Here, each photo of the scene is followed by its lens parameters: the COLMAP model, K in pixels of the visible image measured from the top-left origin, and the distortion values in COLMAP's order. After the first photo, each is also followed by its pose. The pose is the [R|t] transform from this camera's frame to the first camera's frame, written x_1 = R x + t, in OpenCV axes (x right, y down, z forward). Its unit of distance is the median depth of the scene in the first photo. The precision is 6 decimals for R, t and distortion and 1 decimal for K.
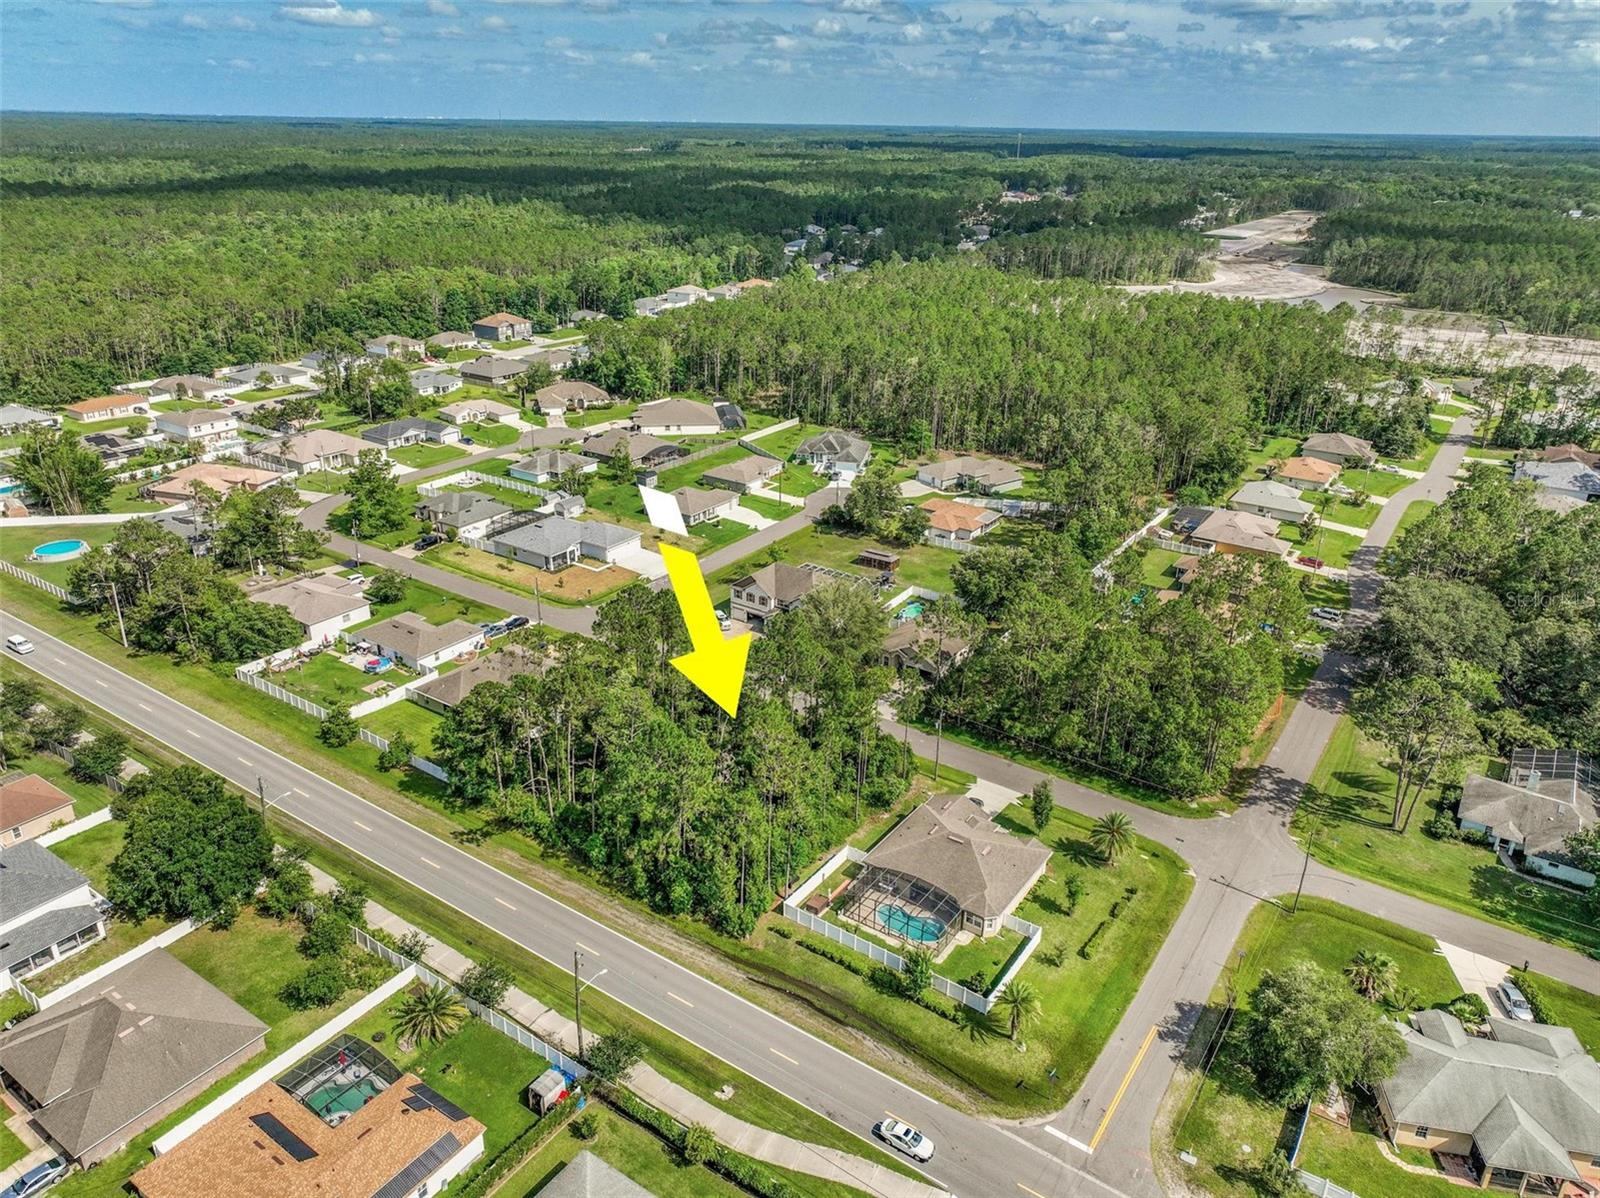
lens RADIAL K [[1125.8, 0, 800.0], [0, 1125.8, 599.0], [0, 0, 1]] dist [0.001289, 0.014641]
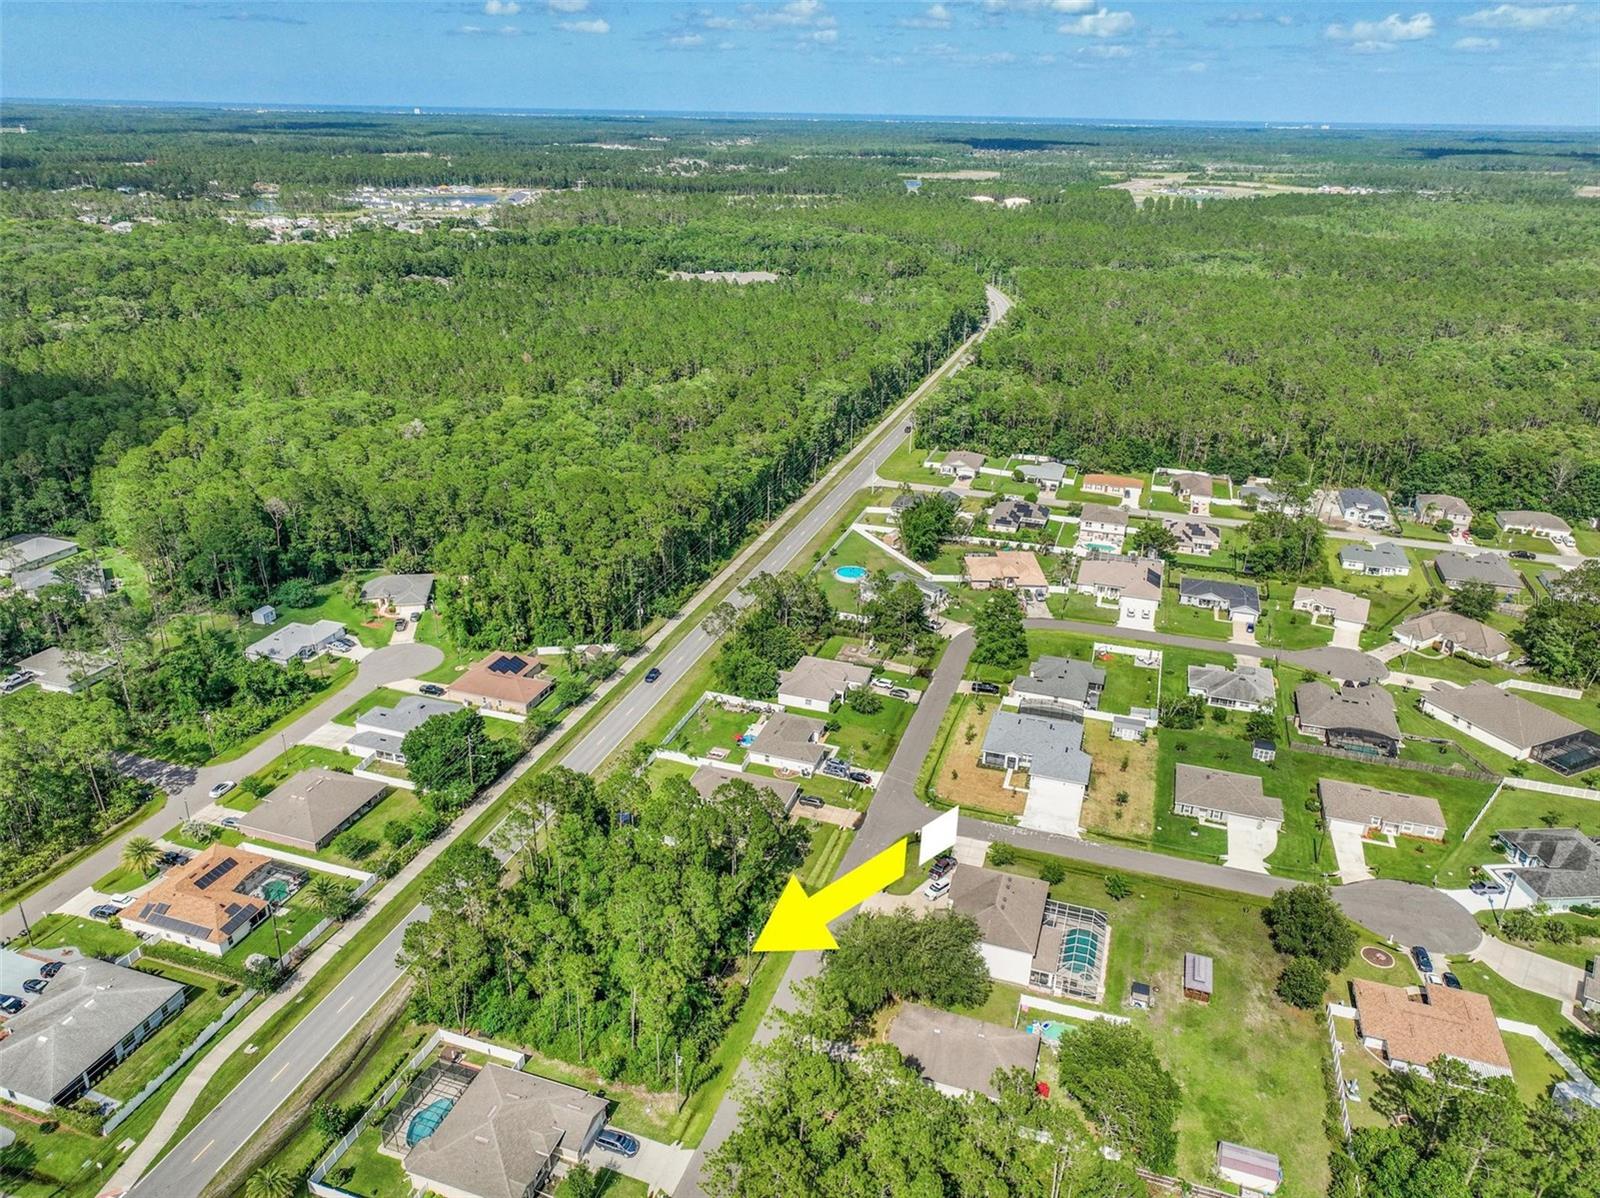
lens RADIAL K [[1125.8, 0, 800.0], [0, 1125.8, 599.0], [0, 0, 1]] dist [0.001289, 0.014641]
pose [[0.273978, 0.375469, -0.885415, 0.480301], [-0.388365, 0.885434, 0.255303, -0.292781], [0.879835, 0.273917, 0.388408, 0.351986]]
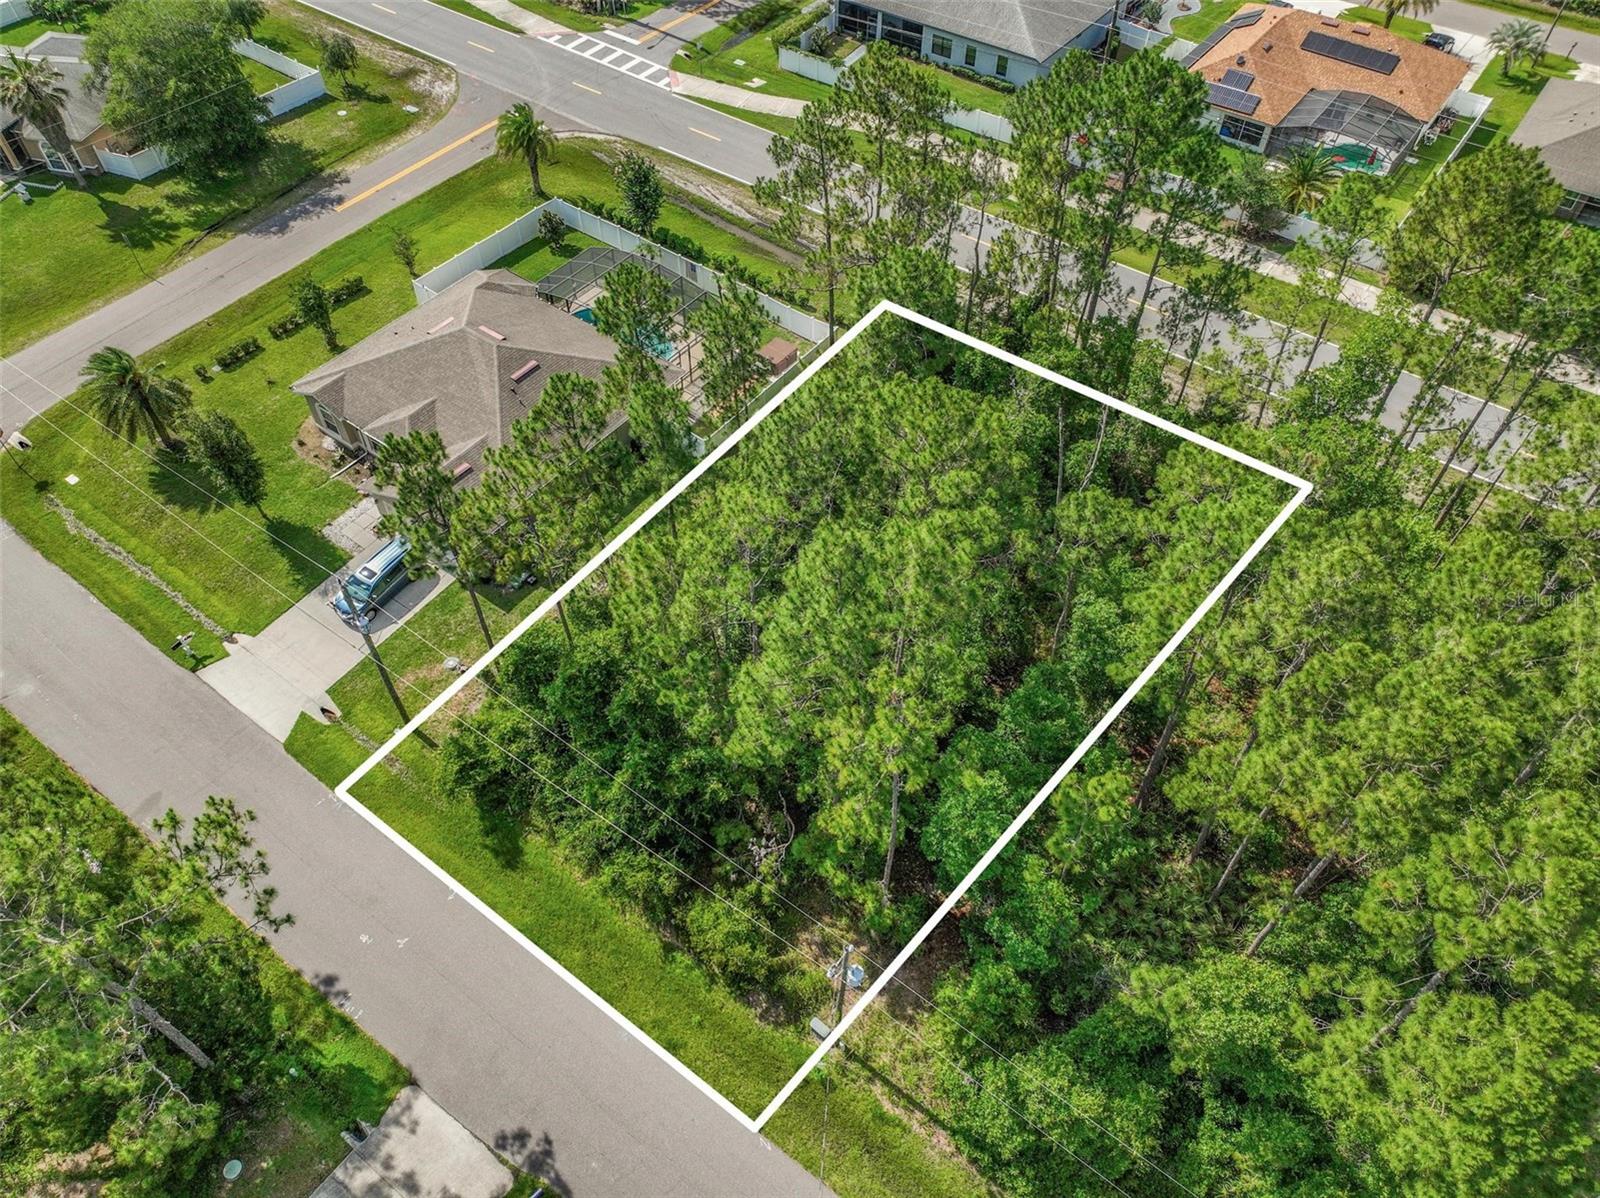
lens RADIAL K [[1129.8, 0, 800.0], [0, 1129.8, 599.0], [0, 0, 1]] dist [-0.000904, 0.000054]
pose [[-0.999203, -0.039900, 0.001376, -0.001119], [-0.010288, 0.290626, 0.956781, -0.112228], [-0.038575, 0.956004, -0.290805, 0.617792]]
